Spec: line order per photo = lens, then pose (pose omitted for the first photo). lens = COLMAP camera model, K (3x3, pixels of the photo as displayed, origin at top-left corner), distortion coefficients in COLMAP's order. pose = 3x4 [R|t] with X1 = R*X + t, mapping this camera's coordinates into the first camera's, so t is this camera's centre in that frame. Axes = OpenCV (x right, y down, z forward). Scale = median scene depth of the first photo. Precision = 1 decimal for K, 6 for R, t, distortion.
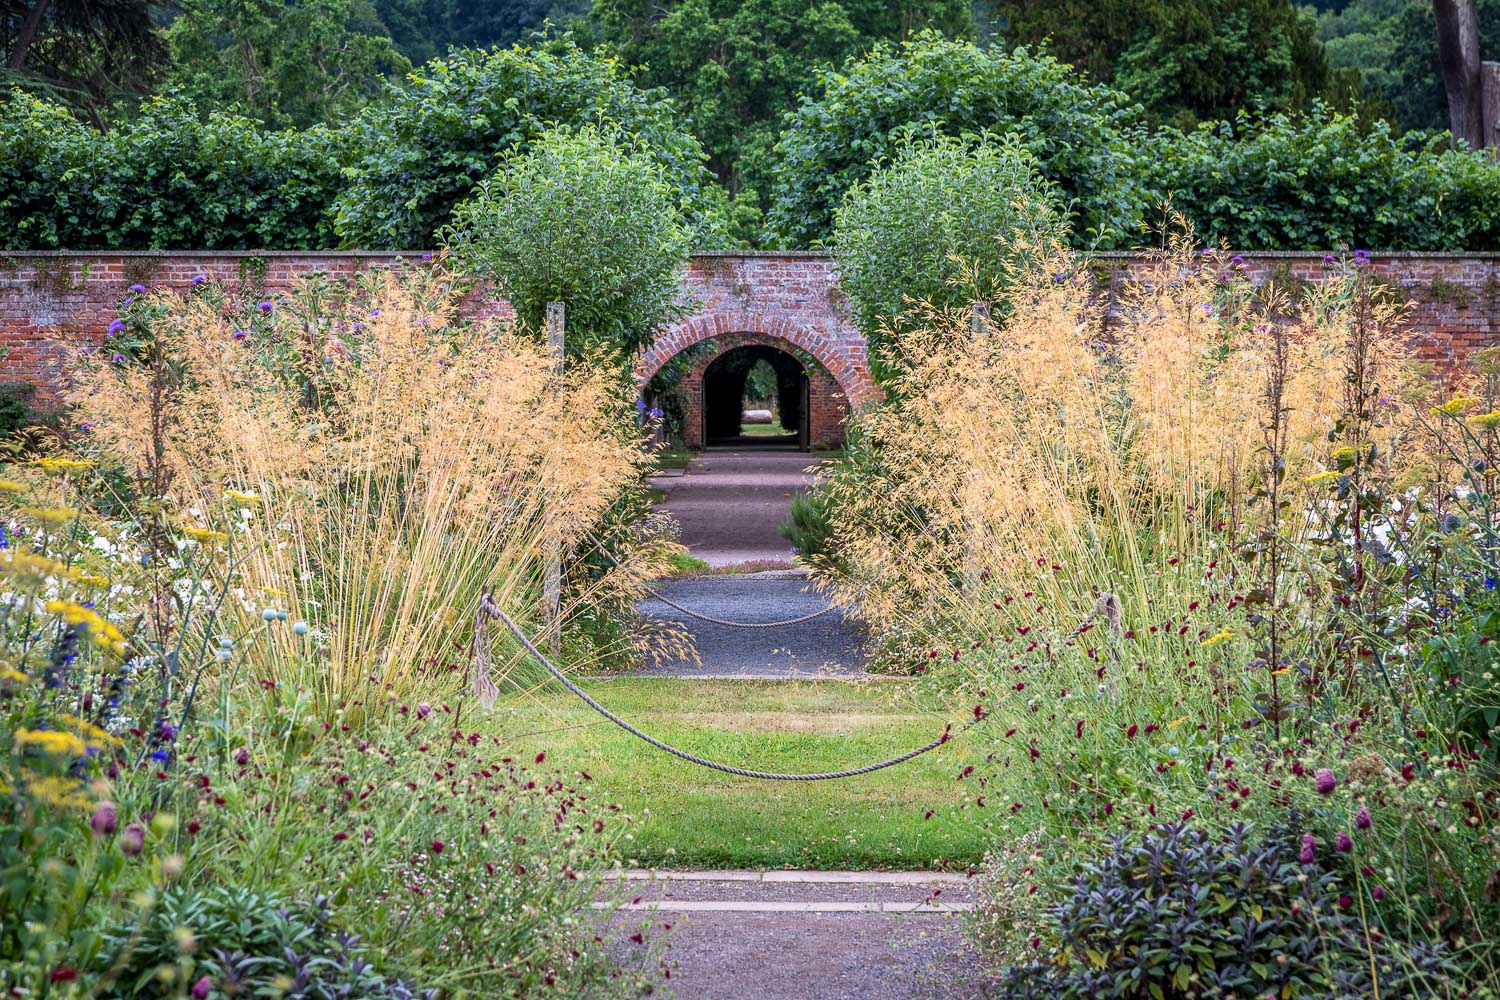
lens RADIAL K [[4538.2, 0, 750.0], [0, 4538.2, 499.4], [0, 0, 1]] dist [-0.005495, 0.000000]
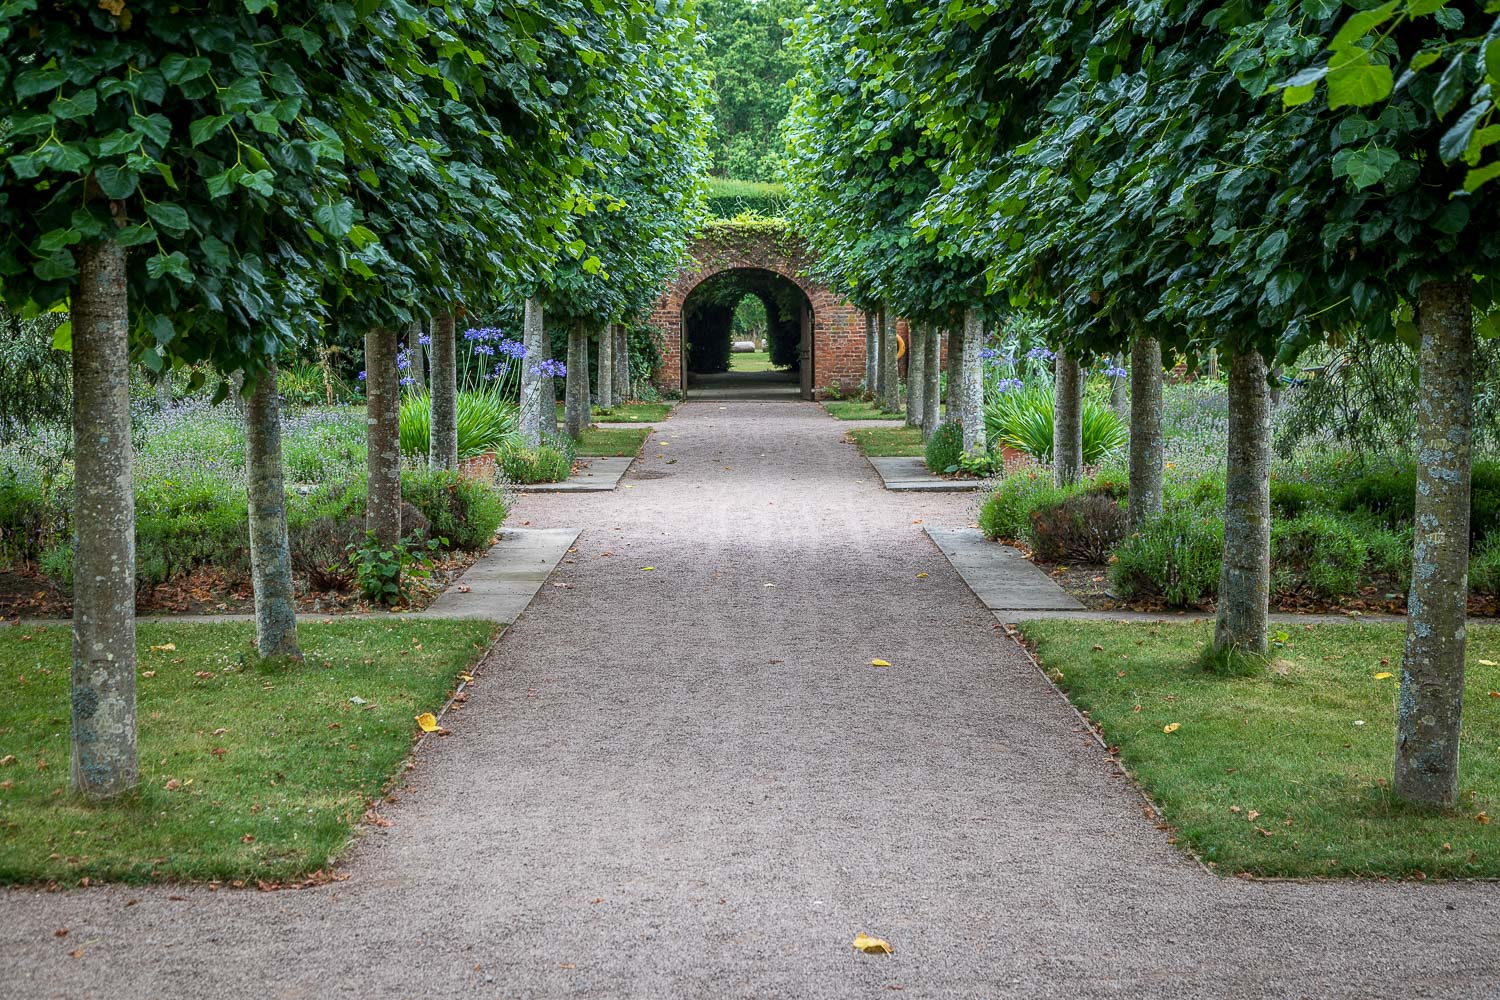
lens RADIAL K [[2343.3, 0, 750.0], [0, 2343.3, 500.6], [0, 0, 1]] dist [-0.038083, 0.000000]
pose [[0.999972, -0.004619, 0.005816, -0.000464], [0.004325, 0.998761, 0.049577, -0.008014], [-0.006038, -0.049550, 0.998753, 0.359620]]
